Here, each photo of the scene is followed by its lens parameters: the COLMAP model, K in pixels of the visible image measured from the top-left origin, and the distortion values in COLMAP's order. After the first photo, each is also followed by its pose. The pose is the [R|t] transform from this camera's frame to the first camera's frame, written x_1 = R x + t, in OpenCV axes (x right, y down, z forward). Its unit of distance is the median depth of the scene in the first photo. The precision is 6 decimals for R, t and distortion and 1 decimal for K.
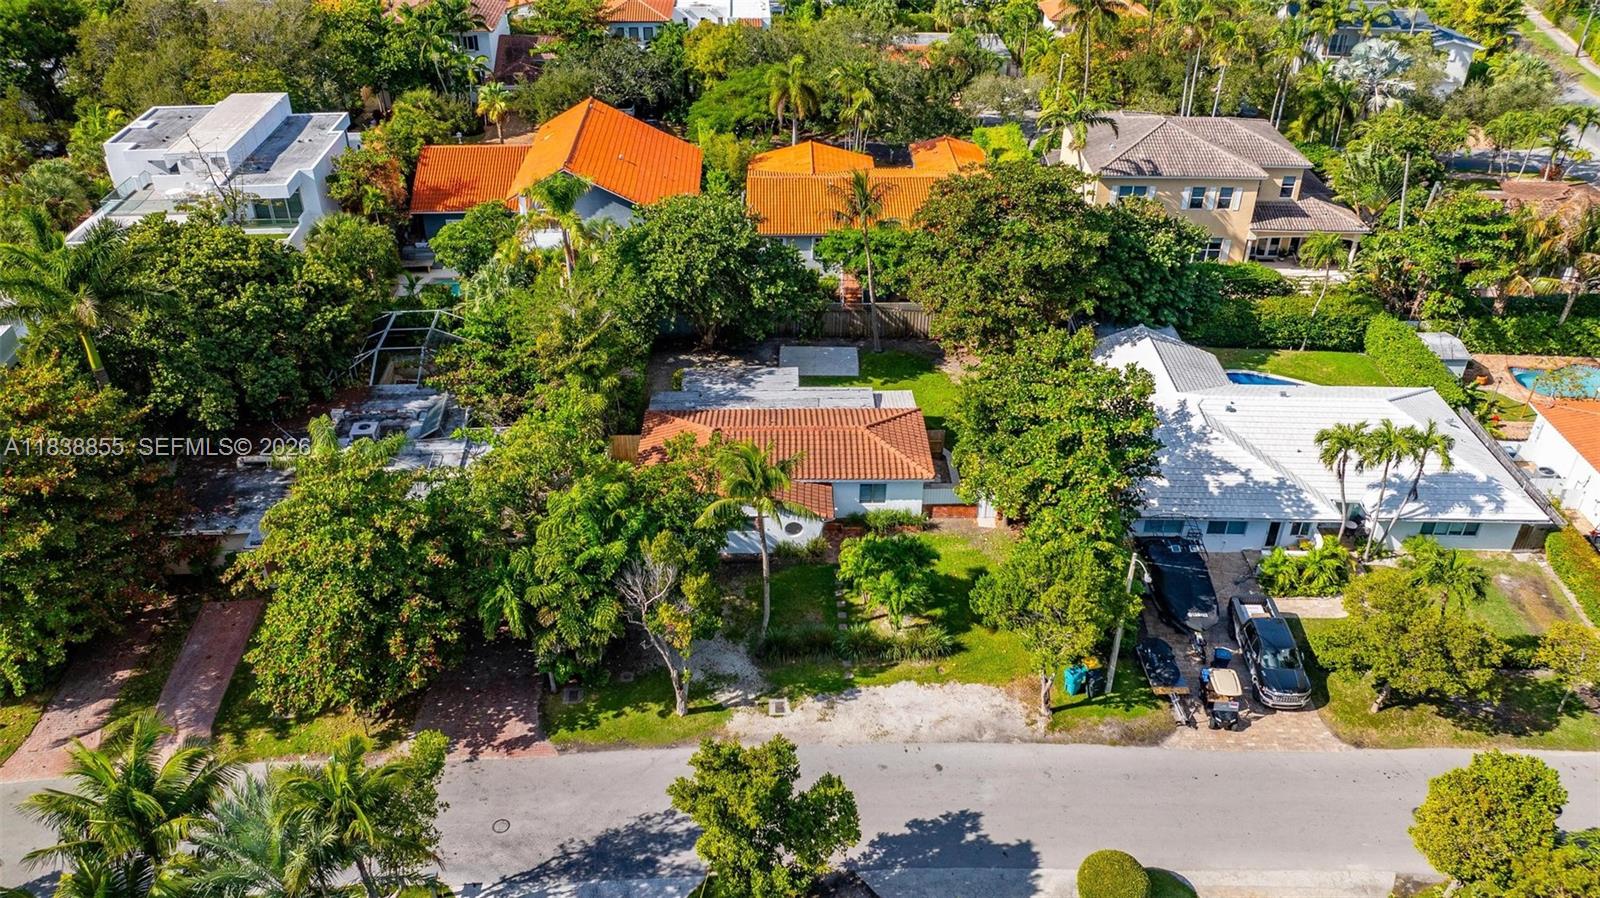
lens RADIAL K [[1168.9, 0, 800.0], [0, 1168.9, 449.0], [0, 0, 1]] dist [-0.027281, 0.005311]
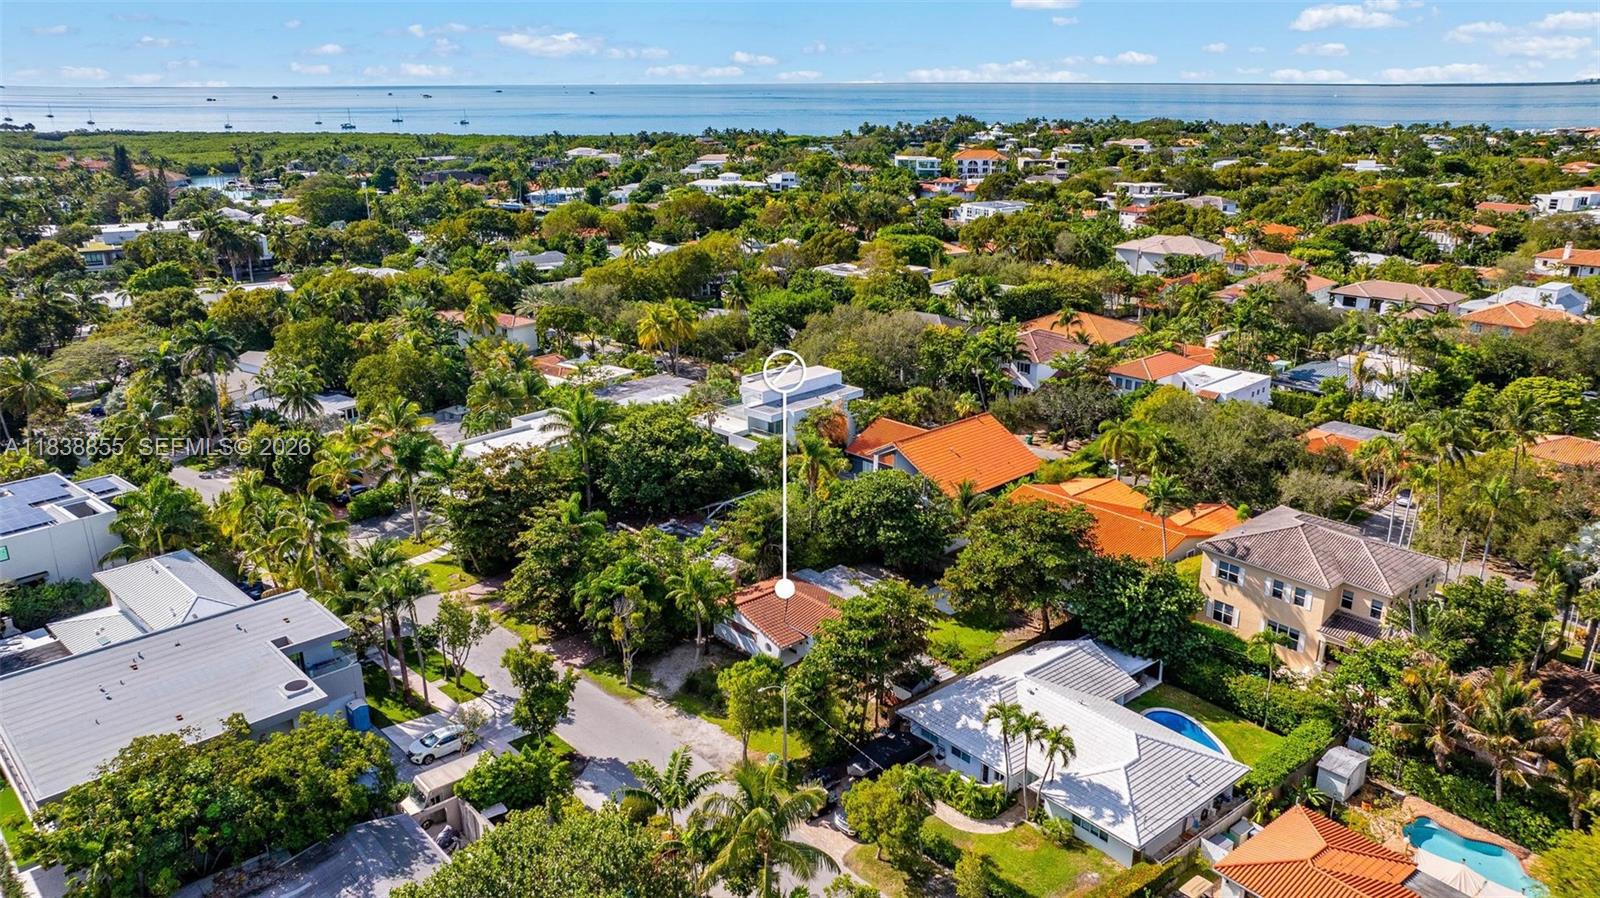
lens RADIAL K [[1168.9, 0, 800.0], [0, 1168.9, 449.0], [0, 0, 1]] dist [-0.027281, 0.005311]
pose [[0.642987, 0.227152, -0.731416, 0.861390], [-0.402966, 0.912467, -0.070866, -0.067363], [0.651296, 0.340301, 0.678239, -0.162063]]
